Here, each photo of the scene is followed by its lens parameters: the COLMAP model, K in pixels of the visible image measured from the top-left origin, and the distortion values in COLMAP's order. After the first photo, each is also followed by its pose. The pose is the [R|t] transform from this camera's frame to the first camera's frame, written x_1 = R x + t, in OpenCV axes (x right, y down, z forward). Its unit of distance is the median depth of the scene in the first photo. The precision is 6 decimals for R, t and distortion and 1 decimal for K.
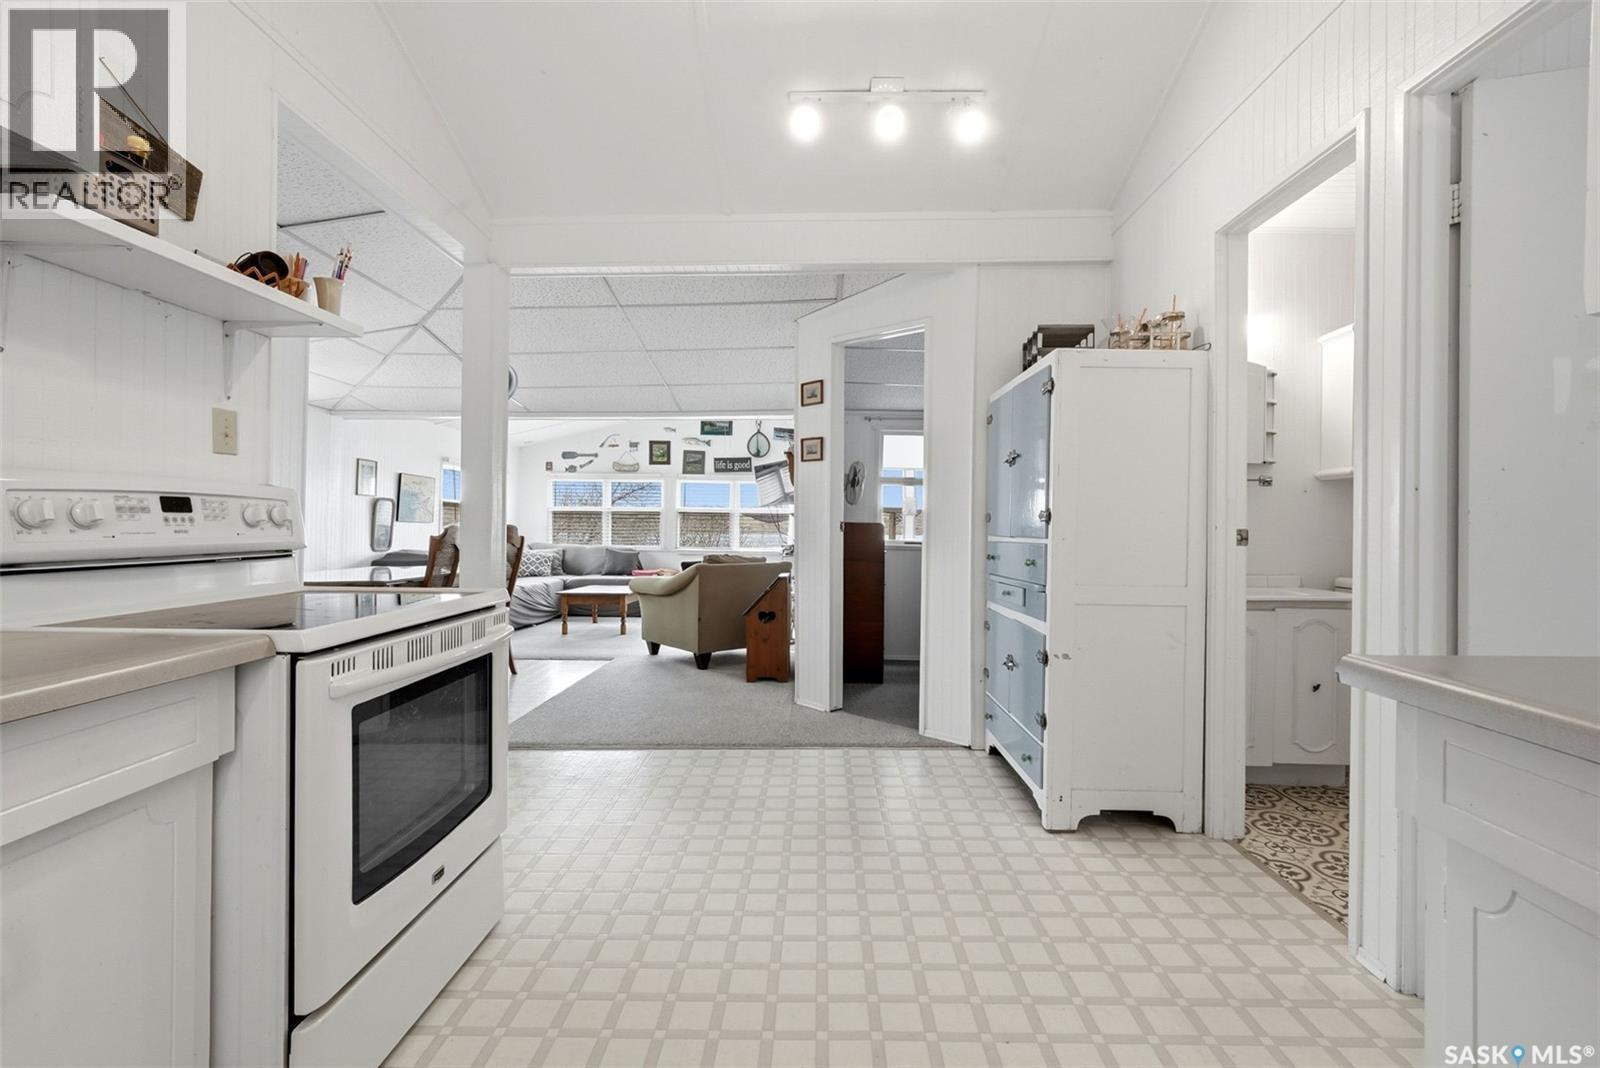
lens RADIAL K [[687.9, 0, 794.9], [0, 687.9, 528.5], [0, 0, 1]] dist [-0.002135, 0.000616]
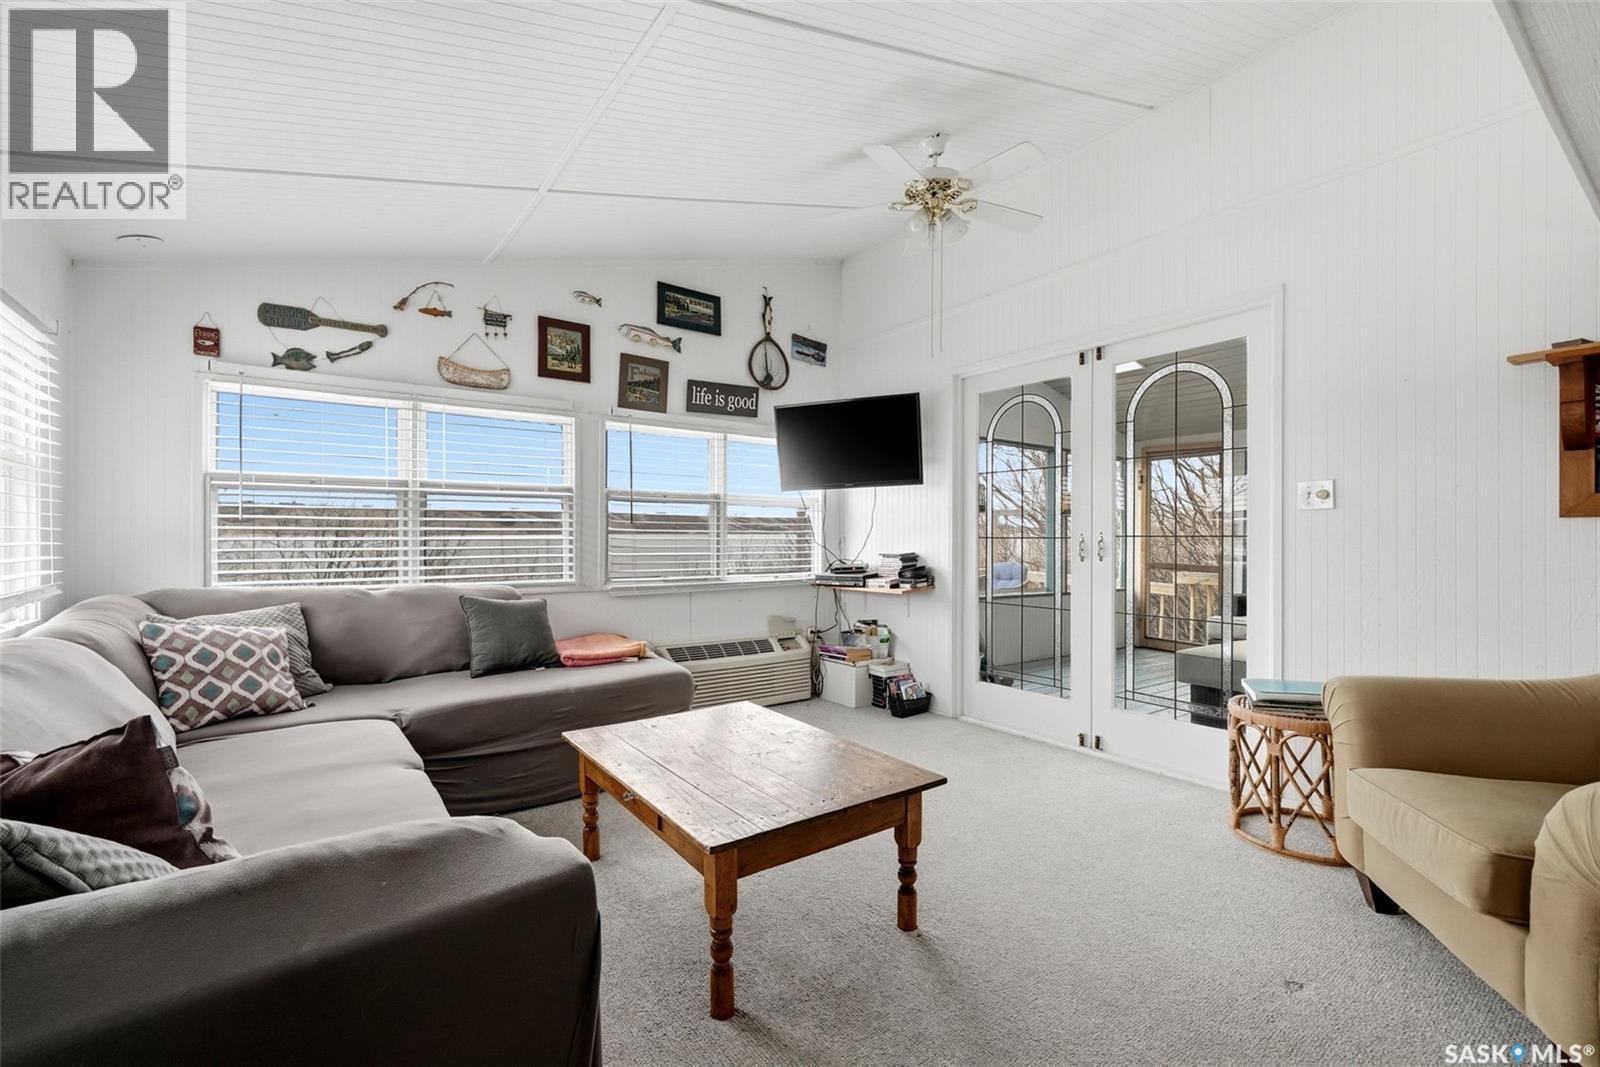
lens RADIAL K [[687.9, 0, 785.8], [0, 687.9, 535.8], [0, 0, 1]] dist [-0.002135, 0.000616]
pose [[0.801060, -0.011868, 0.598466, -0.337150], [0.003690, 0.999882, 0.014889, -0.006195], [-0.598572, -0.009719, 0.801010, 0.597081]]
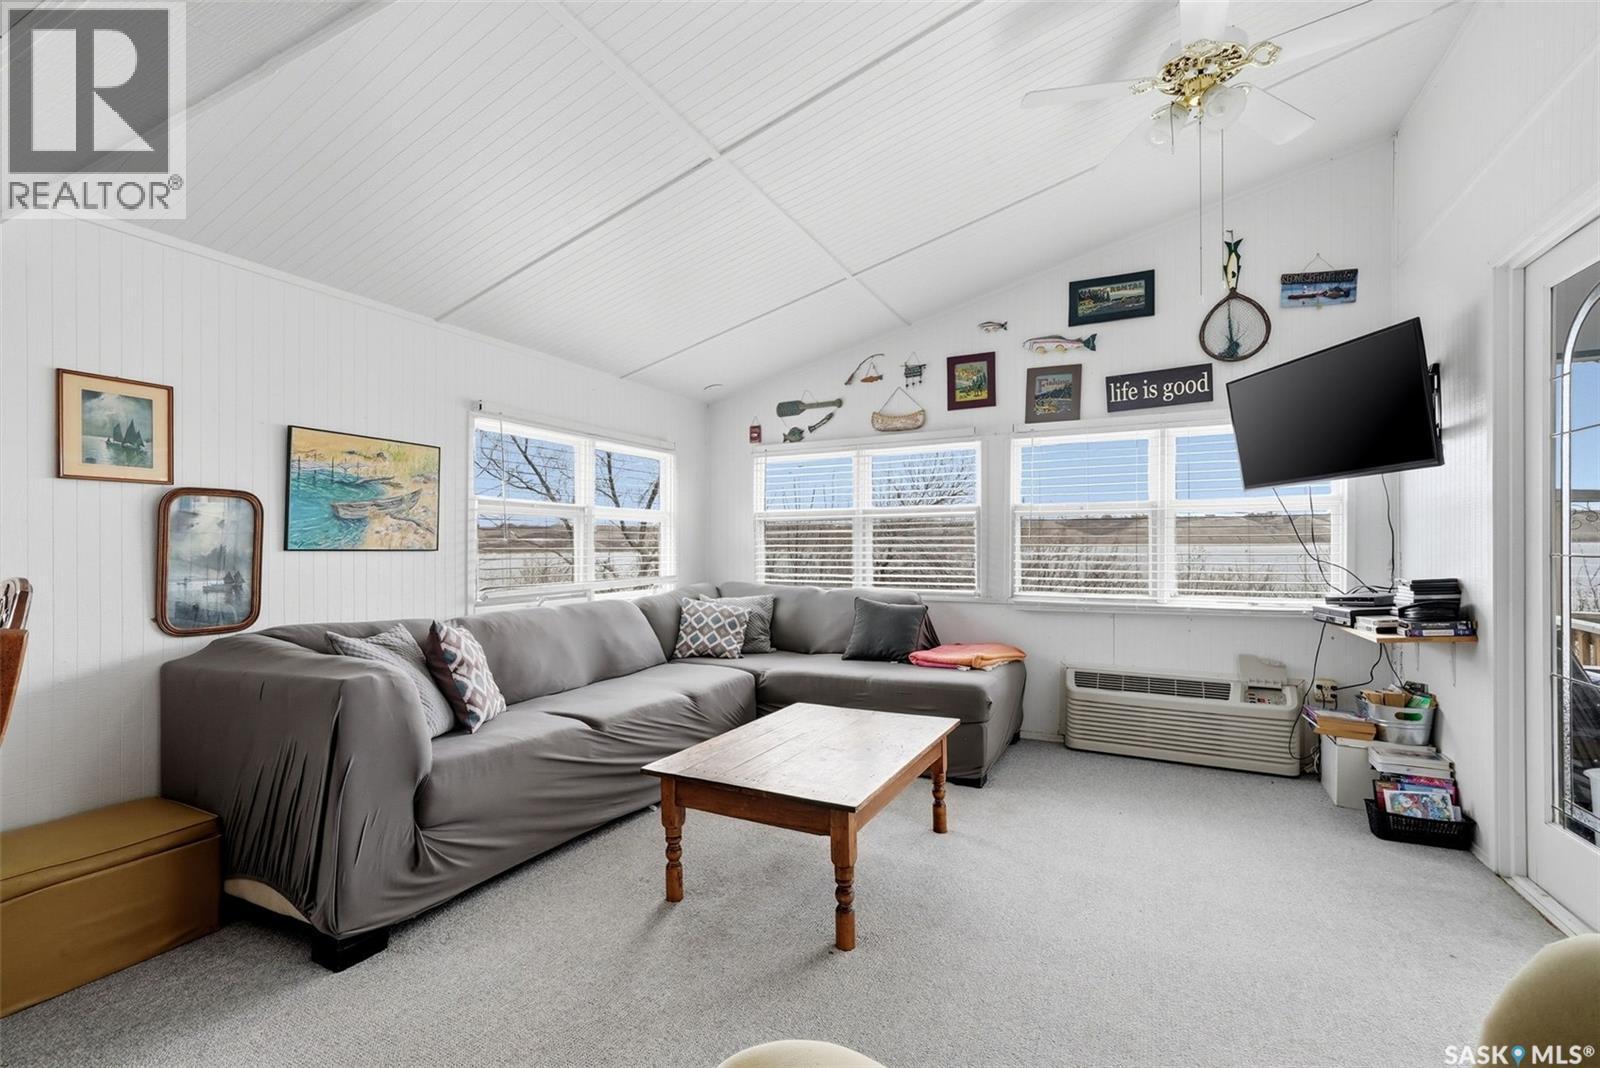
lens RADIAL K [[687.9, 0, 795.7], [0, 687.9, 545.1], [0, 0, 1]] dist [-0.002135, 0.000616]
pose [[0.898716, -0.017435, -0.438185, -0.105652], [0.018072, 0.999833, -0.002718, -0.005089], [0.438159, -0.005477, 0.898881, 0.551088]]
